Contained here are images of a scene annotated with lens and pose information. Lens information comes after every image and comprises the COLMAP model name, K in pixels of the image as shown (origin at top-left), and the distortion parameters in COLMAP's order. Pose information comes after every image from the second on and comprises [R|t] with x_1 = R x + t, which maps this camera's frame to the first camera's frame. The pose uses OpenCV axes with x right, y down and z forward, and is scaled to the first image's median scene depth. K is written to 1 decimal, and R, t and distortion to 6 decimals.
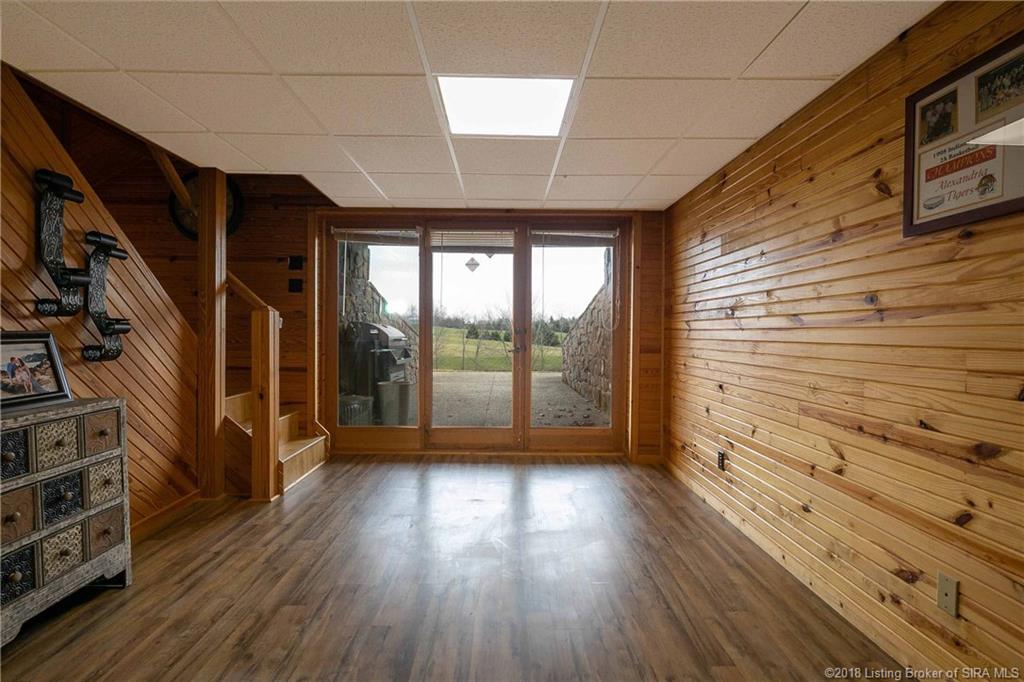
lens RADIAL K [[493.9, 0, 506.0], [0, 493.9, 336.3], [0, 0, 1]] dist [0.003955, -0.005573]
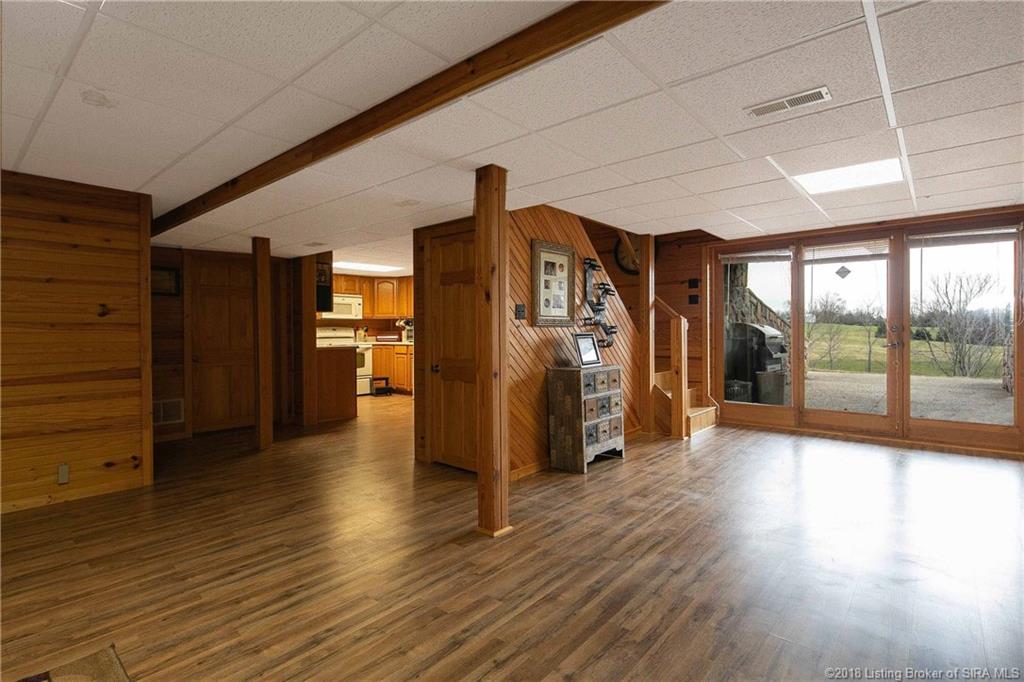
lens RADIAL K [[493.9, 0, 506.2], [0, 493.9, 334.4], [0, 0, 1]] dist [0.003955, -0.005573]
pose [[0.749599, -0.009157, -0.661829, 0.201729], [0.006445, 0.999958, -0.006535, 0.008046], [0.661861, 0.000633, 0.749627, -0.764465]]
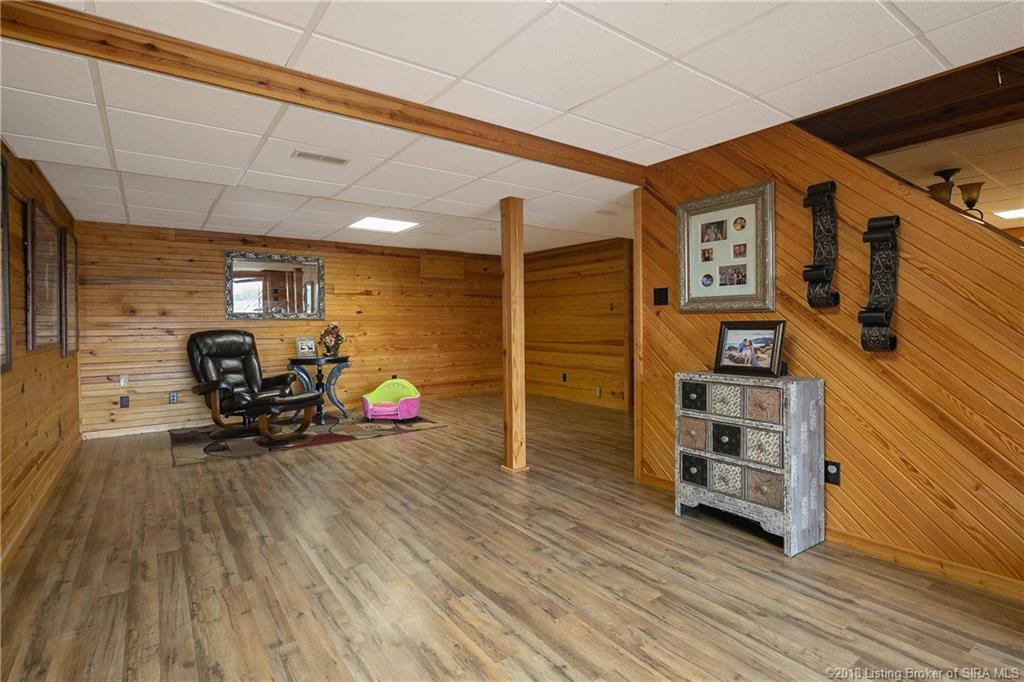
lens RADIAL K [[493.9, 0, 507.0], [0, 493.9, 331.2], [0, 0, 1]] dist [0.003955, -0.005573]
pose [[-0.814008, 0.011919, -0.580731, 0.328958], [-0.001800, 0.999733, 0.023042, -0.010304], [0.580851, 0.019802, -0.813769, 1.381518]]
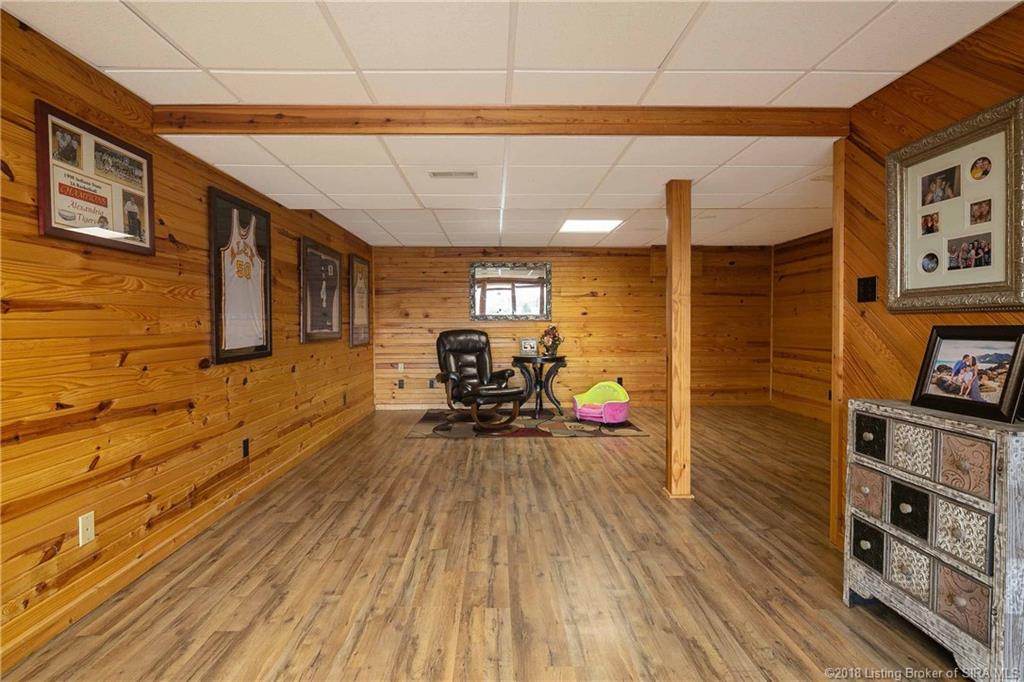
lens RADIAL K [[493.9, 0, 506.8], [0, 493.9, 336.2], [0, 0, 1]] dist [0.003955, -0.005573]
pose [[-0.999865, -0.002047, -0.016302, -0.111721], [-0.002587, 0.999446, 0.033173, -0.015026], [0.016225, 0.033210, -0.999317, 1.464837]]
